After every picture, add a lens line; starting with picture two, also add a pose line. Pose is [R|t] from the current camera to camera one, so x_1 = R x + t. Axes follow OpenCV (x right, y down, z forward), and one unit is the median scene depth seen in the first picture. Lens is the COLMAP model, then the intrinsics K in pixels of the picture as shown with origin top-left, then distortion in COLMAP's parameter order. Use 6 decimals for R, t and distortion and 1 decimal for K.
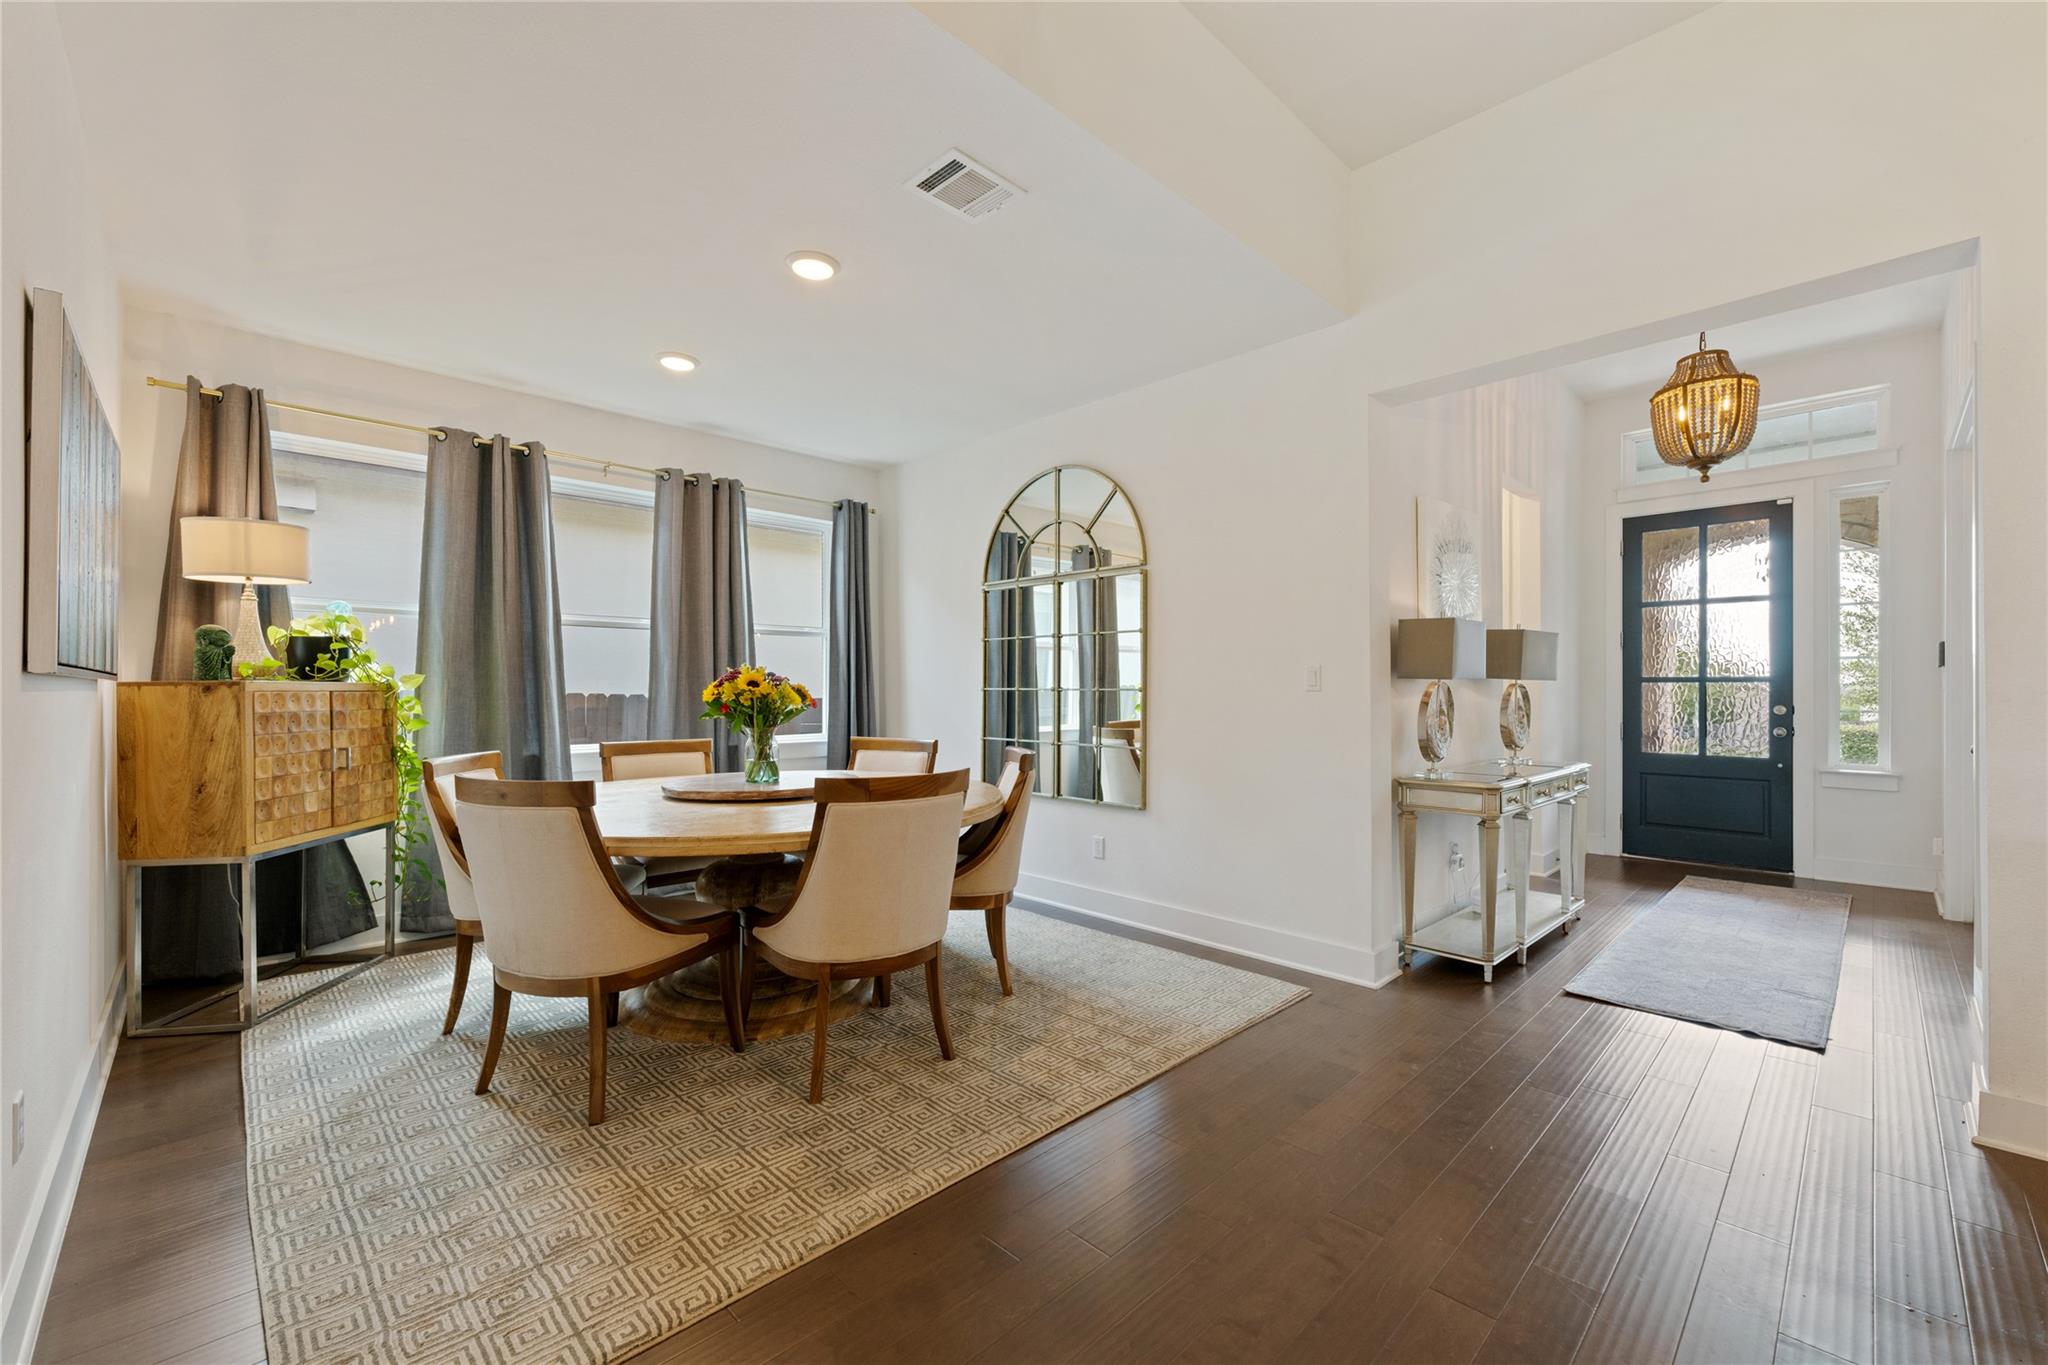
lens RADIAL K [[834.0, 0, 1022.5], [0, 834.0, 658.9], [0, 0, 1]] dist [-0.000204, -0.000057]
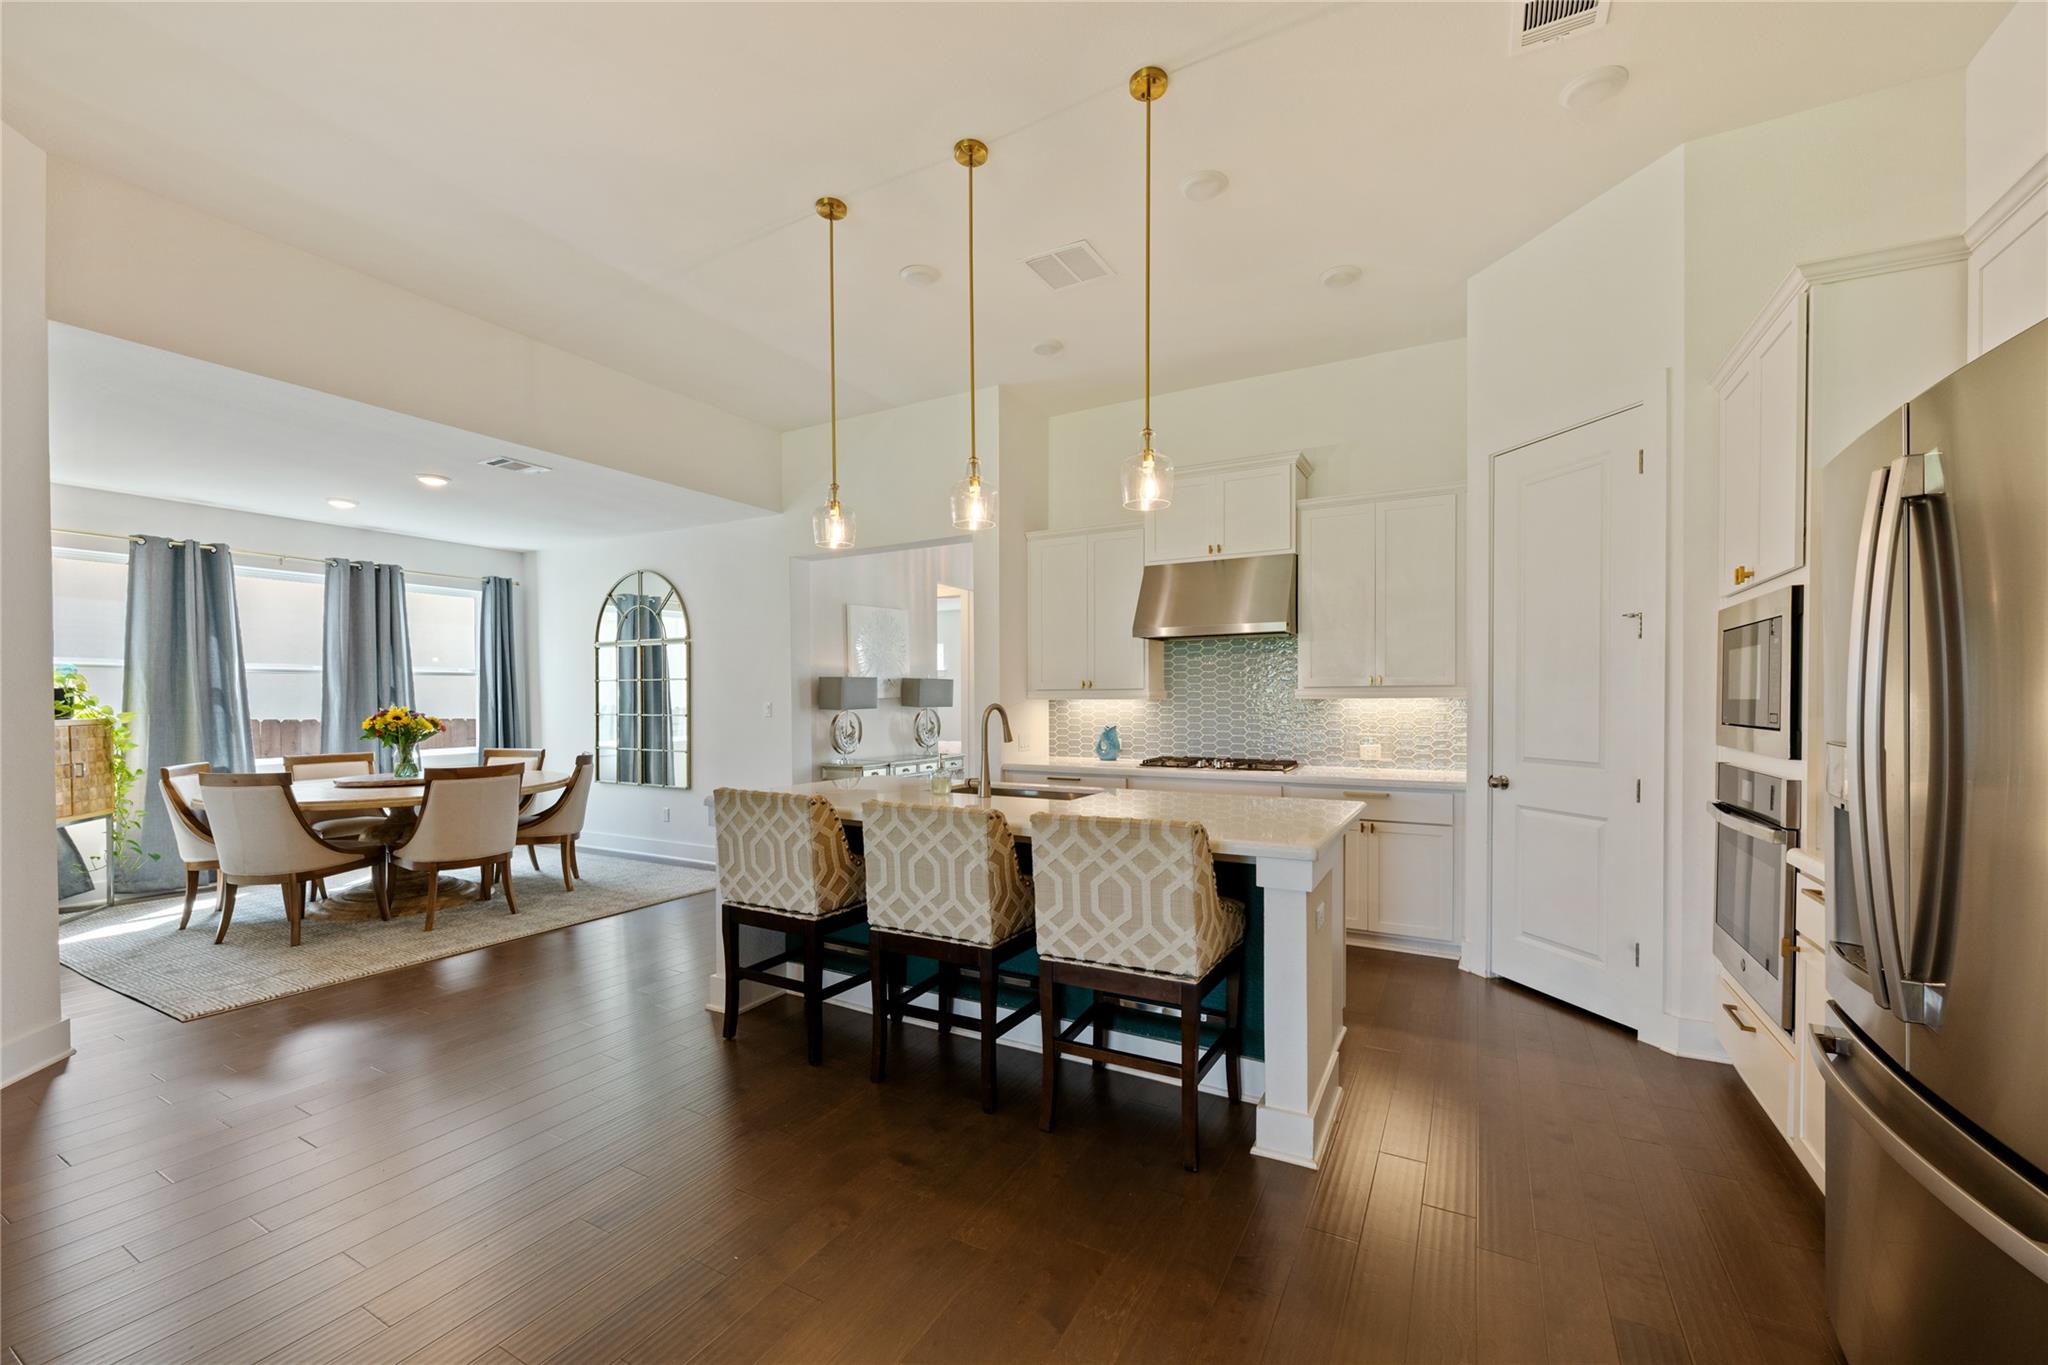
lens RADIAL K [[820.6, 0, 1028.9], [0, 820.6, 689.5], [0, 0, 1]] dist [0.000856, 0.000042]
pose [[0.957324, -0.002152, 0.289010, 0.363536], [-0.005785, 0.999629, 0.026606, -0.068801], [-0.288960, -0.027142, 0.956956, -0.828762]]
